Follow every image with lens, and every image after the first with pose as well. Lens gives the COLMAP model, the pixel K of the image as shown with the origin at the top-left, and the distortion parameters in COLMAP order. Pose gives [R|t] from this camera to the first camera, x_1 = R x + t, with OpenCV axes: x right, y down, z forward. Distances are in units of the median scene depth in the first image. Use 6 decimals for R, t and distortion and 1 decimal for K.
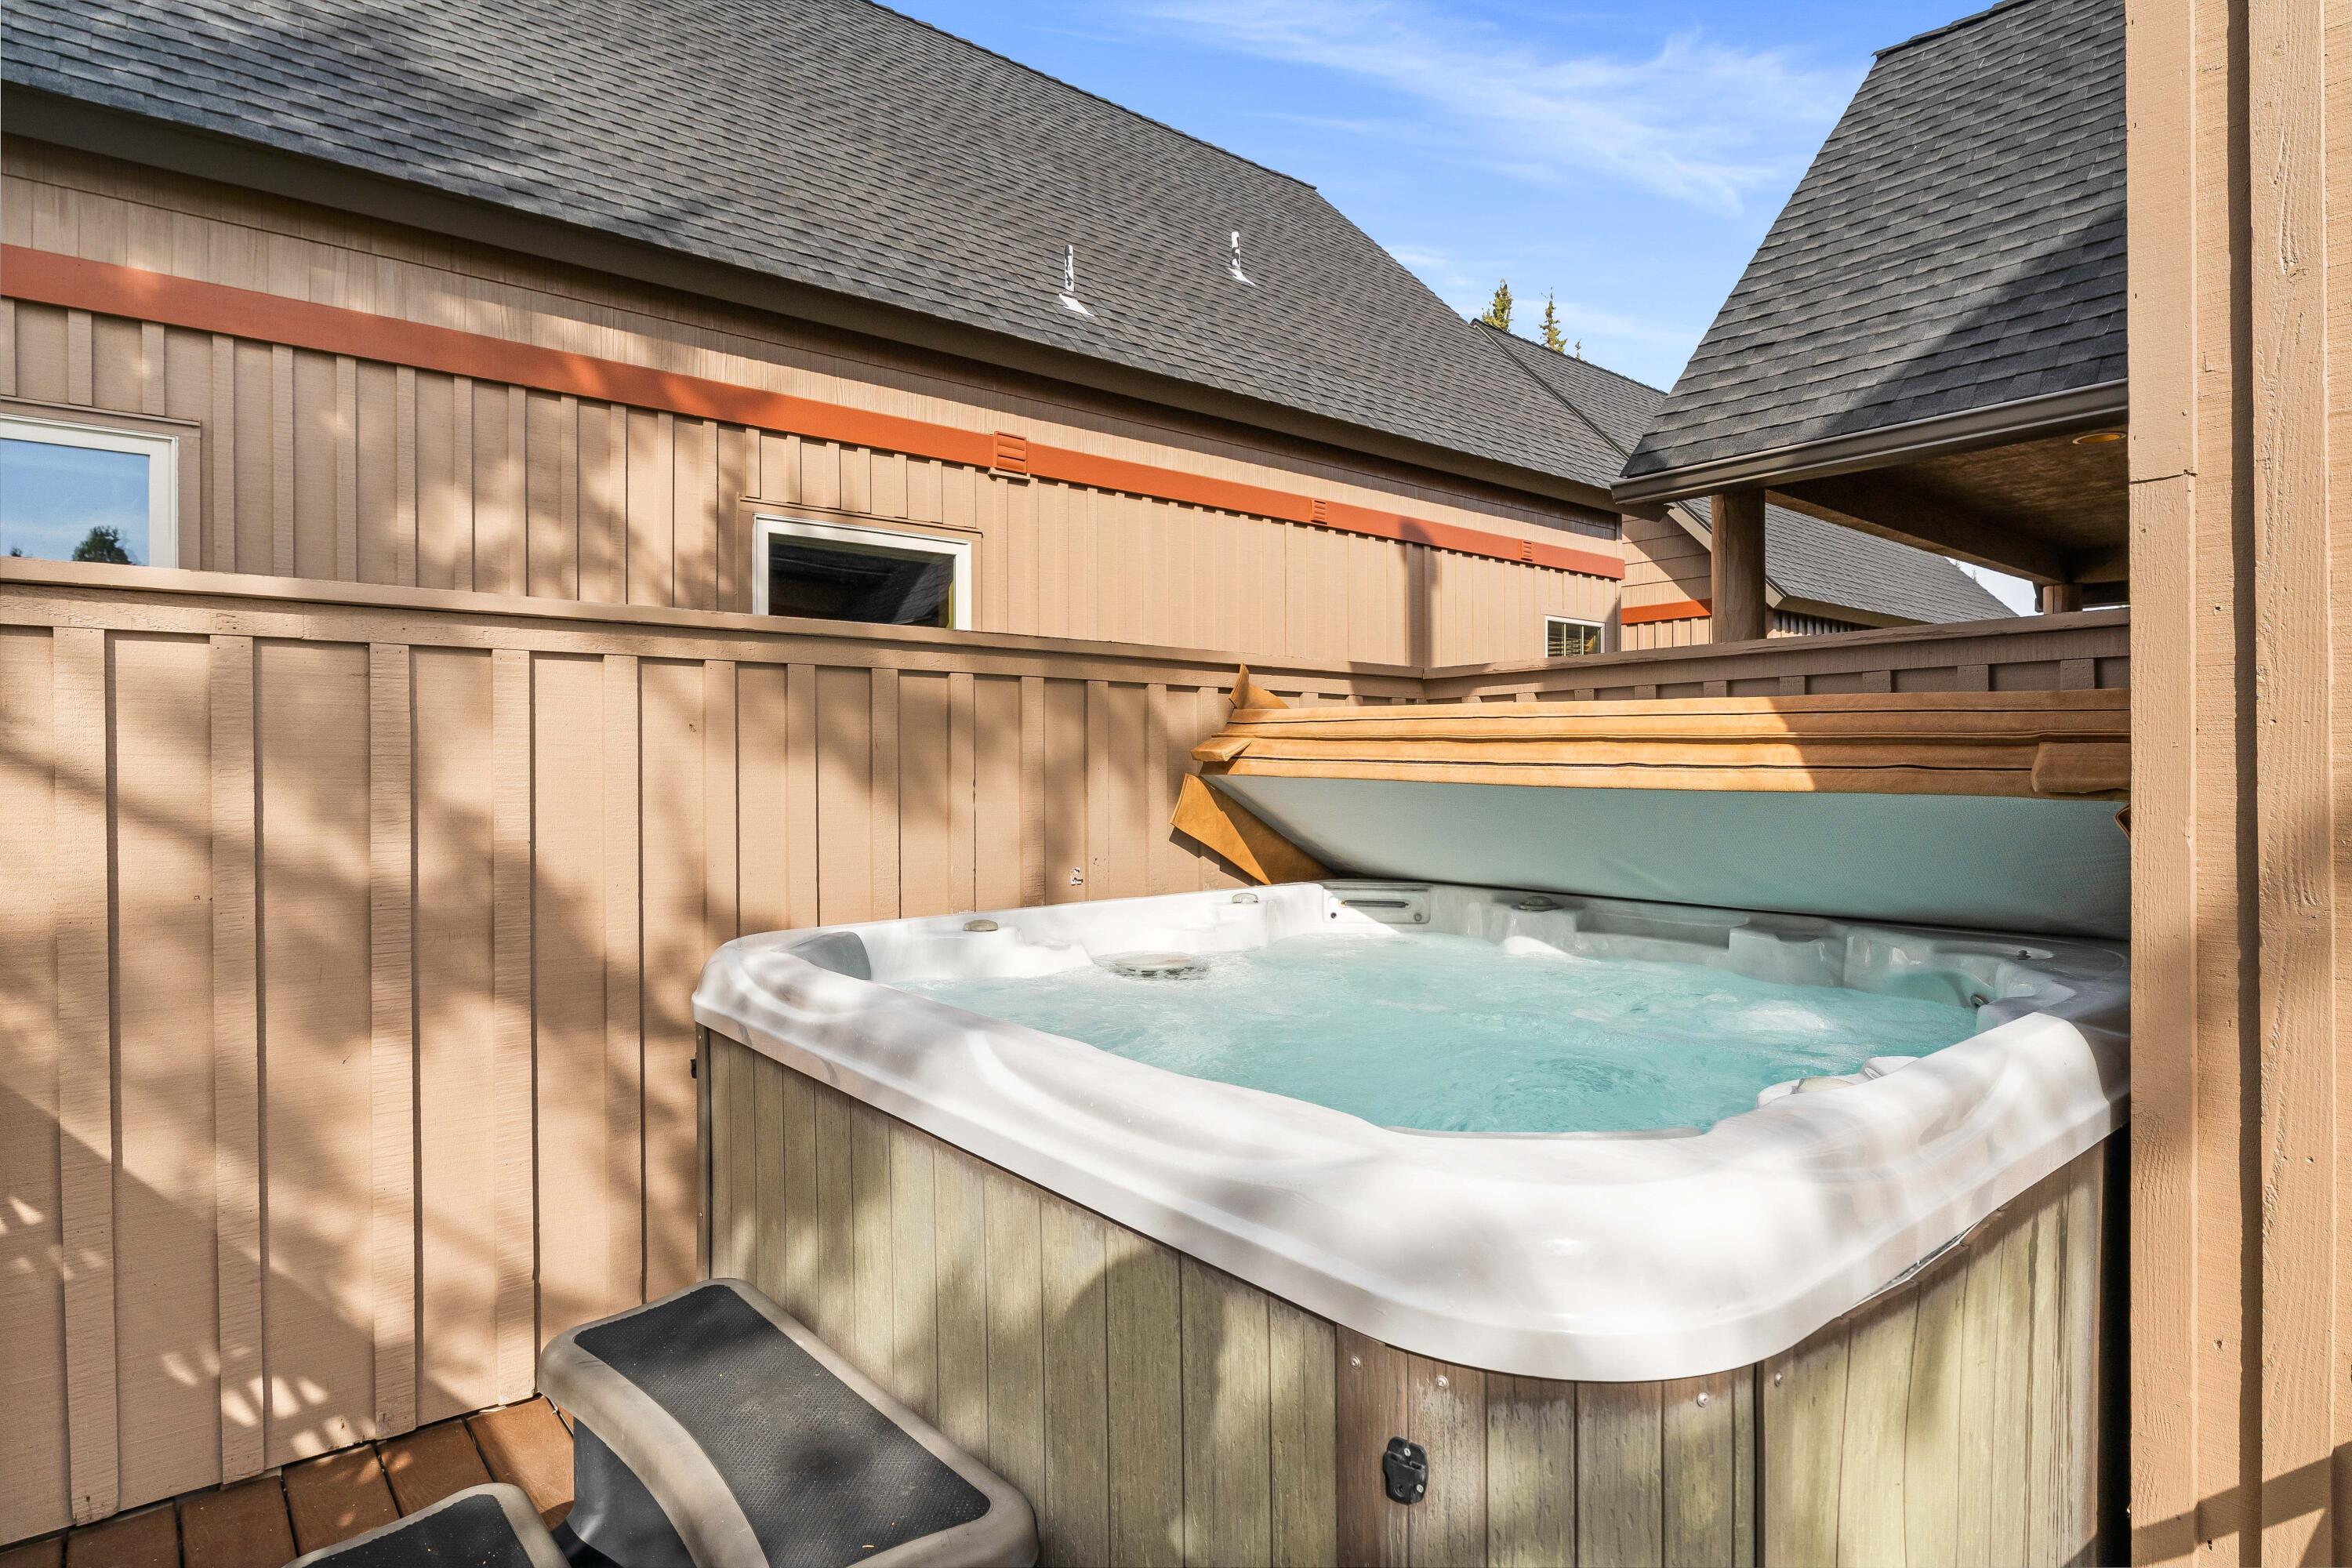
lens RADIAL K [[1241.9, 0, 1172.4], [0, 1241.9, 763.9], [0, 0, 1]] dist [0.000327, 0.000337]
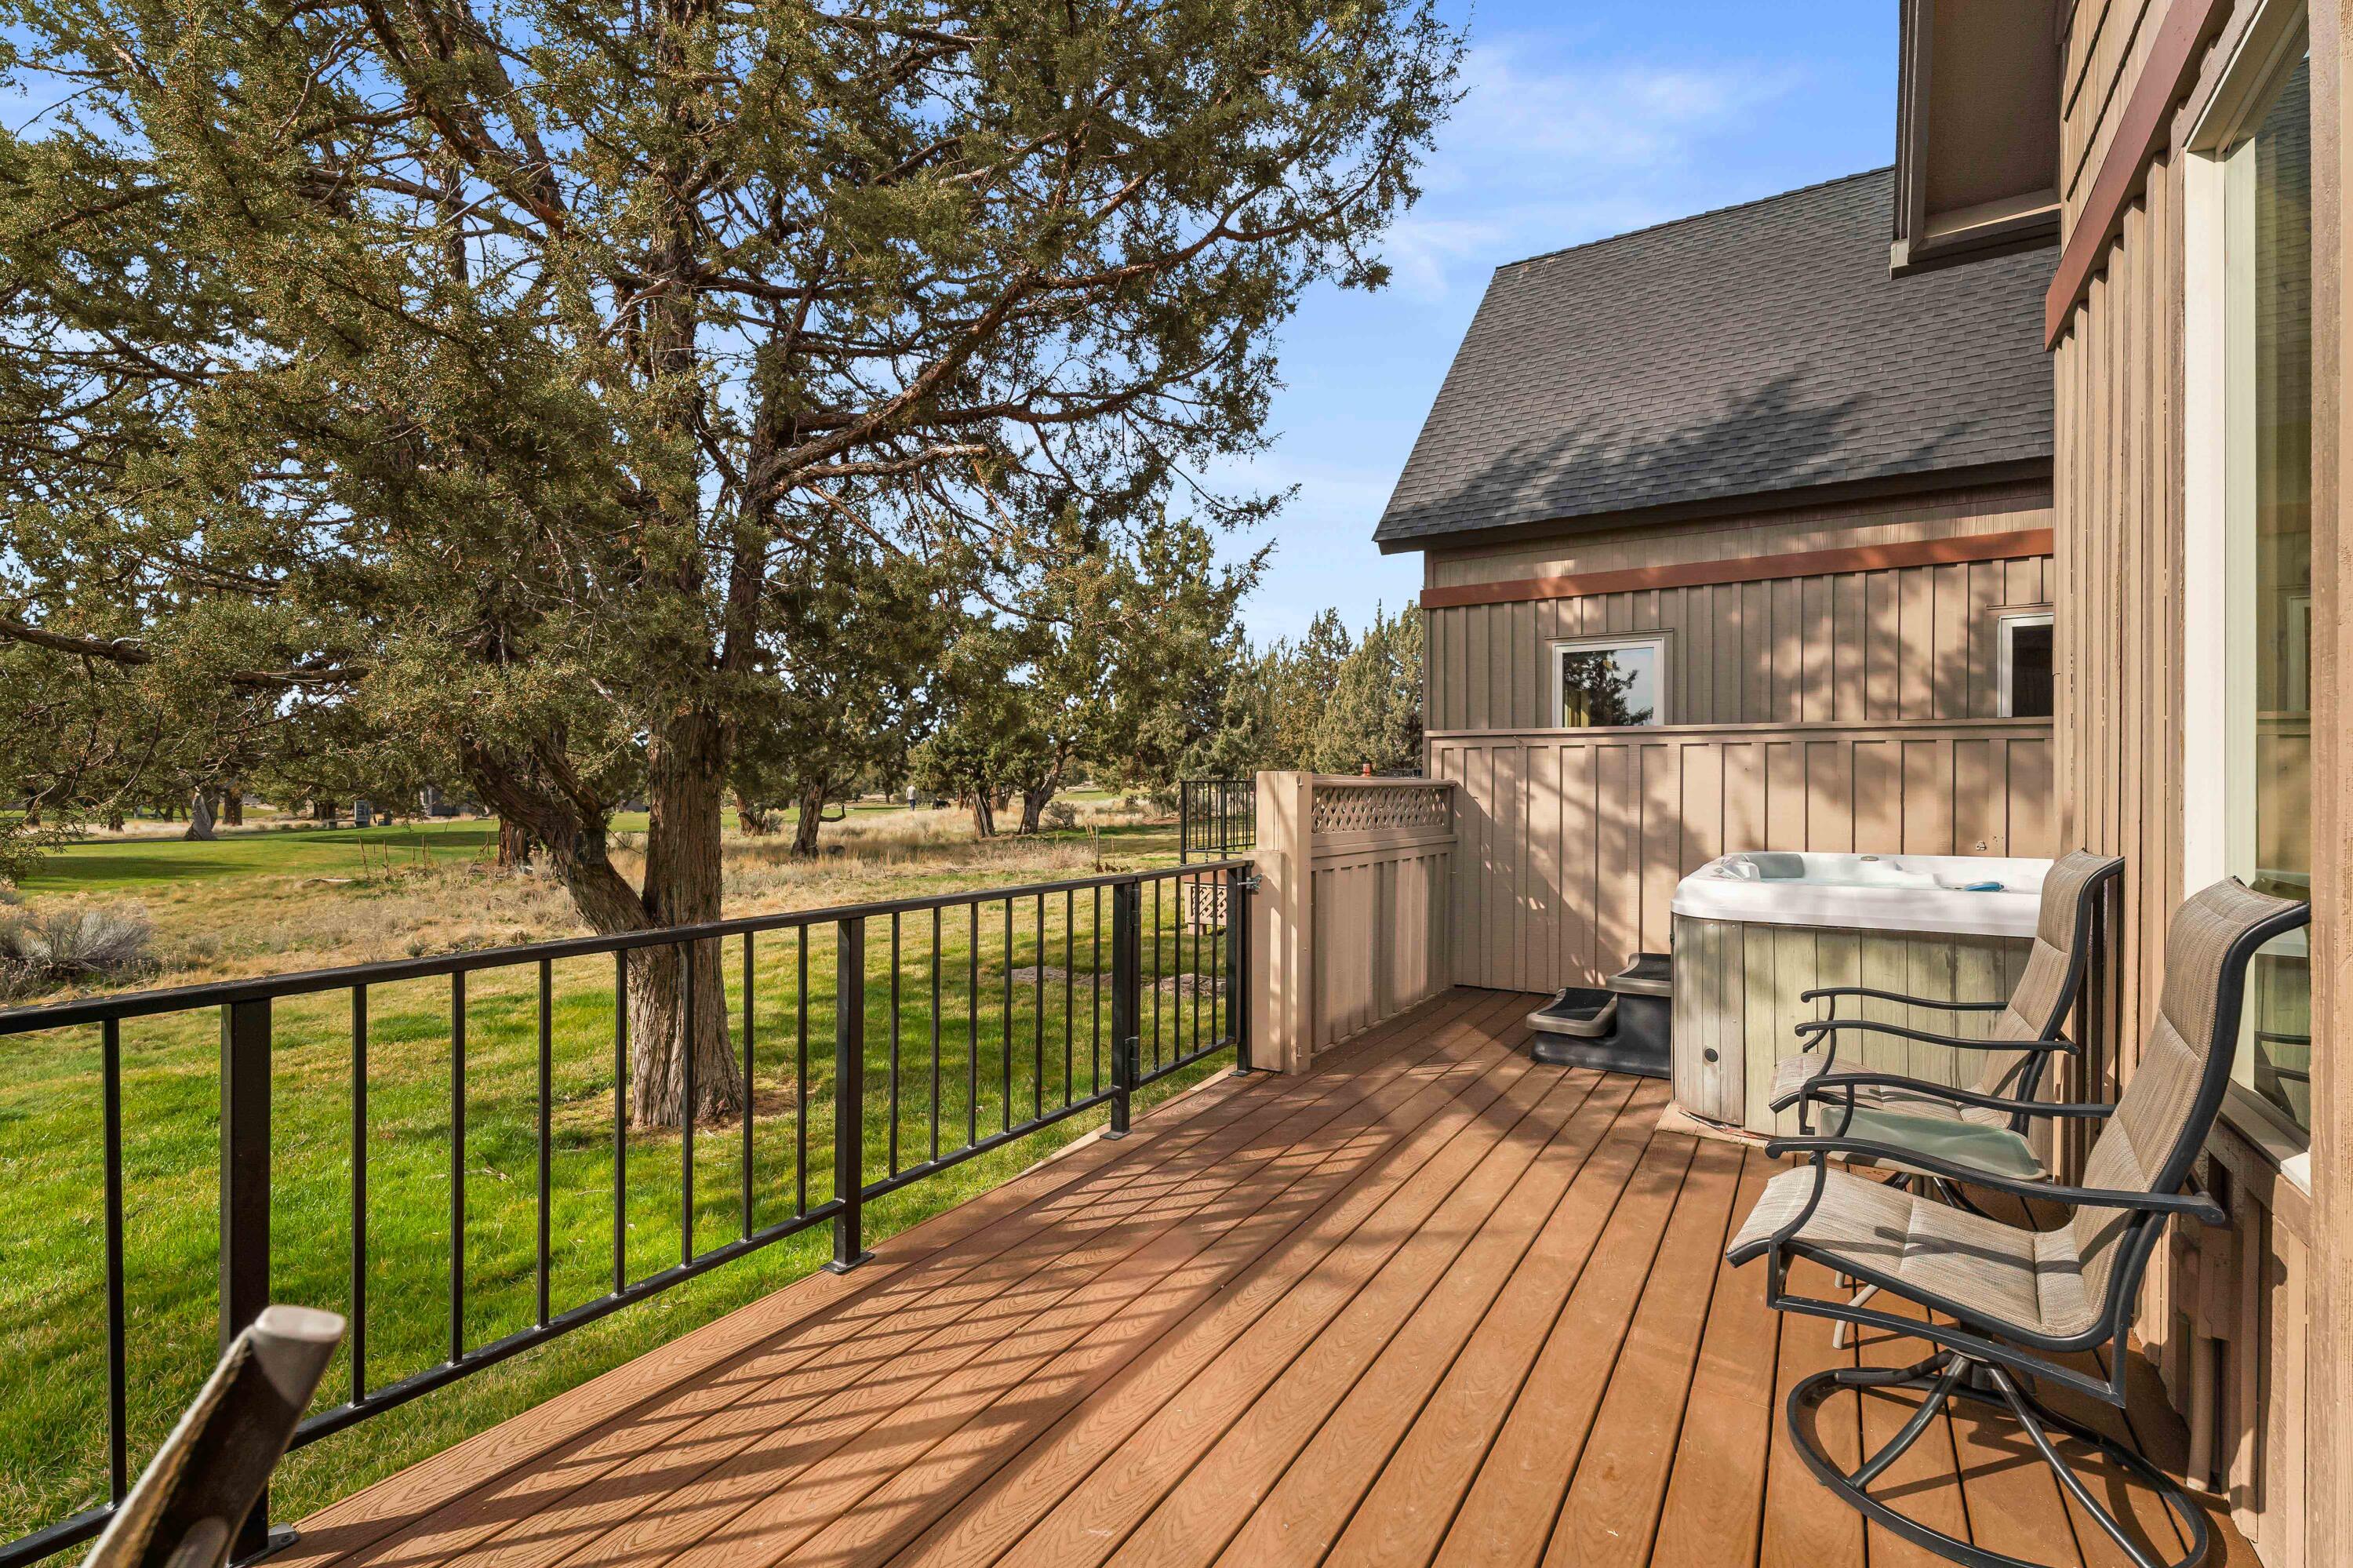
lens RADIAL K [[1056.3, 0, 1168.8], [0, 1056.3, 780.2], [0, 0, 1]] dist [0.001794, -0.000439]
pose [[0.316458, 0.003956, -0.948598, 0.673655], [-0.008935, 0.999959, 0.001190, -0.003062], [0.948564, 0.008099, 0.316481, -0.416132]]
